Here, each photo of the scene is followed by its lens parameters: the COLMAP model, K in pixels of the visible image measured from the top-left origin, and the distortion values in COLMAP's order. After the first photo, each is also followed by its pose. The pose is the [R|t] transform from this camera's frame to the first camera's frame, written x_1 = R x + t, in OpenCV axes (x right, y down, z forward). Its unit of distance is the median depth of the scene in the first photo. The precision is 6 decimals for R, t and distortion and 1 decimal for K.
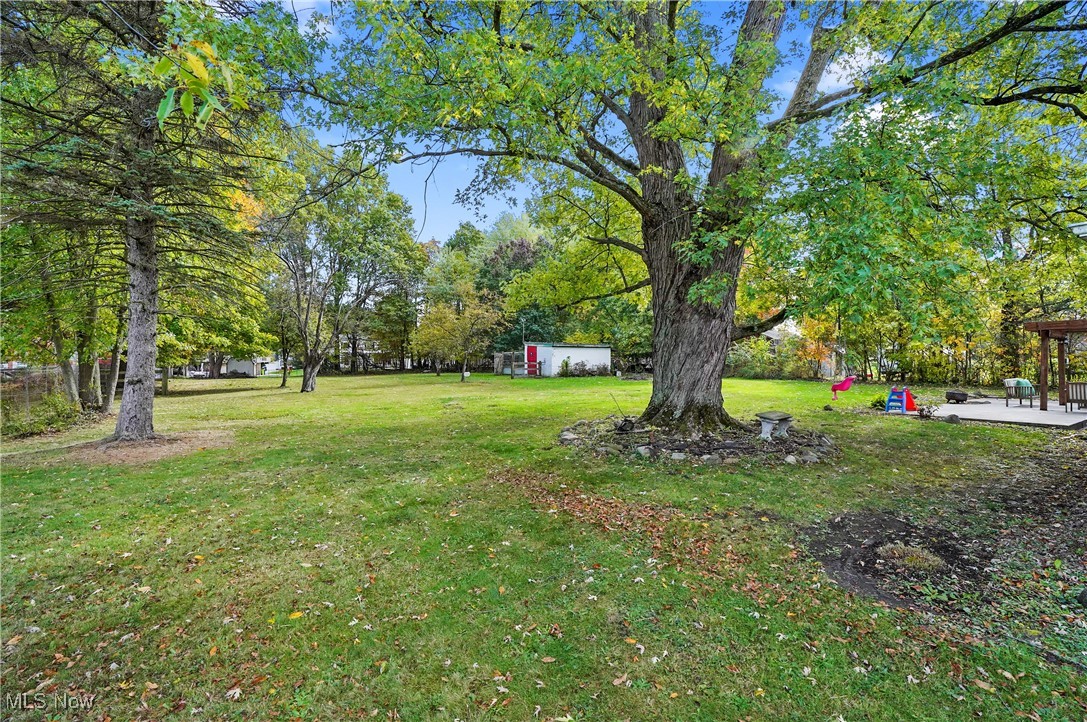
lens RADIAL K [[505.9, 0, 543.7], [0, 505.9, 368.8], [0, 0, 1]] dist [-0.069970, 0.026190]
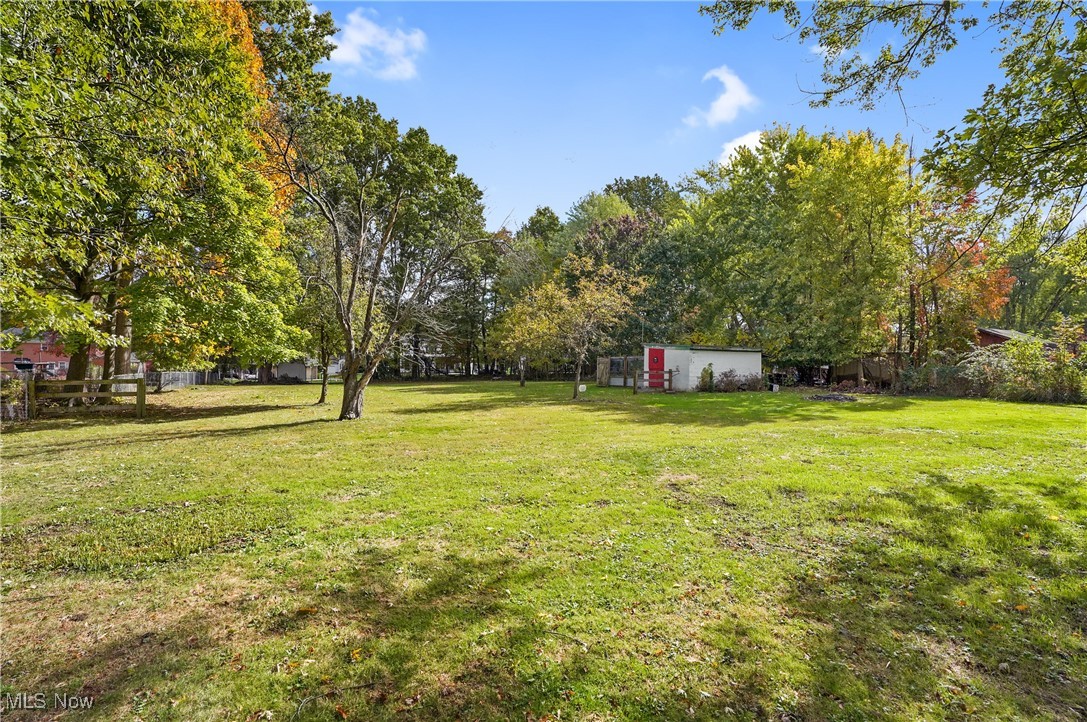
lens RADIAL K [[505.9, 0, 542.2], [0, 505.9, 357.5], [0, 0, 1]] dist [-0.069970, 0.026190]
pose [[0.994008, 0.008127, -0.109009, -0.096982], [-0.011633, 0.999434, -0.031563, -0.006626], [0.108691, 0.032642, 0.993540, 0.232282]]
